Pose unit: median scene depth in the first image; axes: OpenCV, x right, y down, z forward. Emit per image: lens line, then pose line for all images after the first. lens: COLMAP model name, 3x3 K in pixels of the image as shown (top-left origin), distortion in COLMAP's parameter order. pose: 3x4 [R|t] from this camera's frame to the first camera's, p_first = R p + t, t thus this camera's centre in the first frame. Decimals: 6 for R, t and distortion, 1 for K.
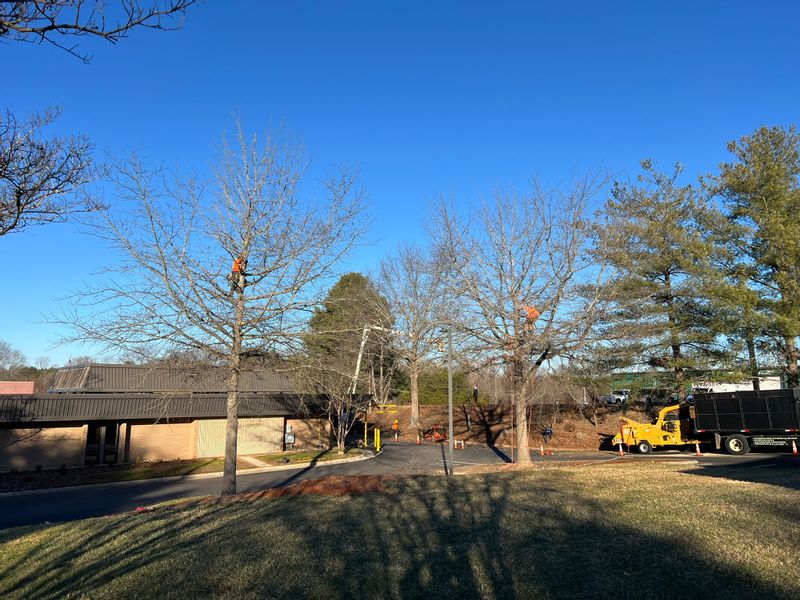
lens RADIAL K [[603.0, 0, 426.4], [0, 603.0, 302.9], [0, 0, 1]] dist [0.059387, -0.069945]
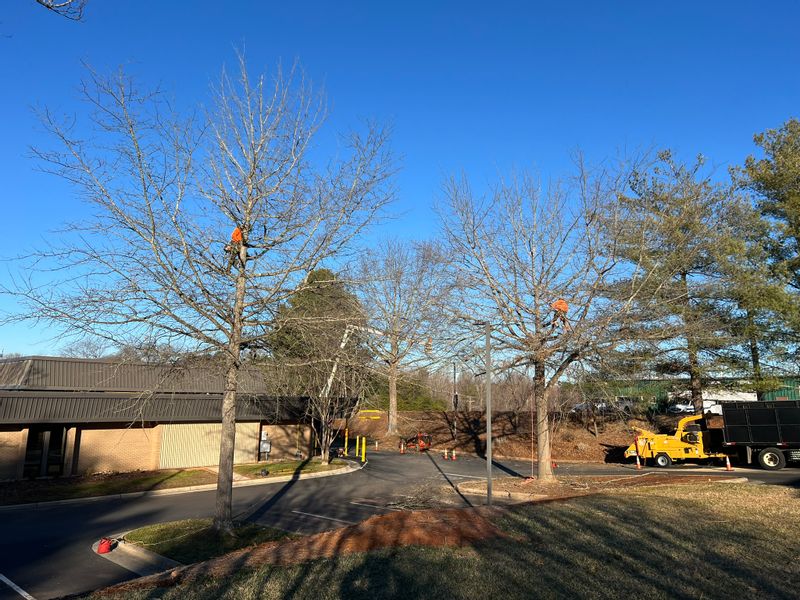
lens RADIAL K [[603.0, 0, 426.4], [0, 603.0, 302.9], [0, 0, 1]] dist [0.059387, -0.069945]
pose [[0.996102, 0.029213, 0.083232, -0.079890], [-0.028419, 0.999539, -0.010708, 0.019754], [-0.083507, 0.008301, 0.996473, 0.111709]]
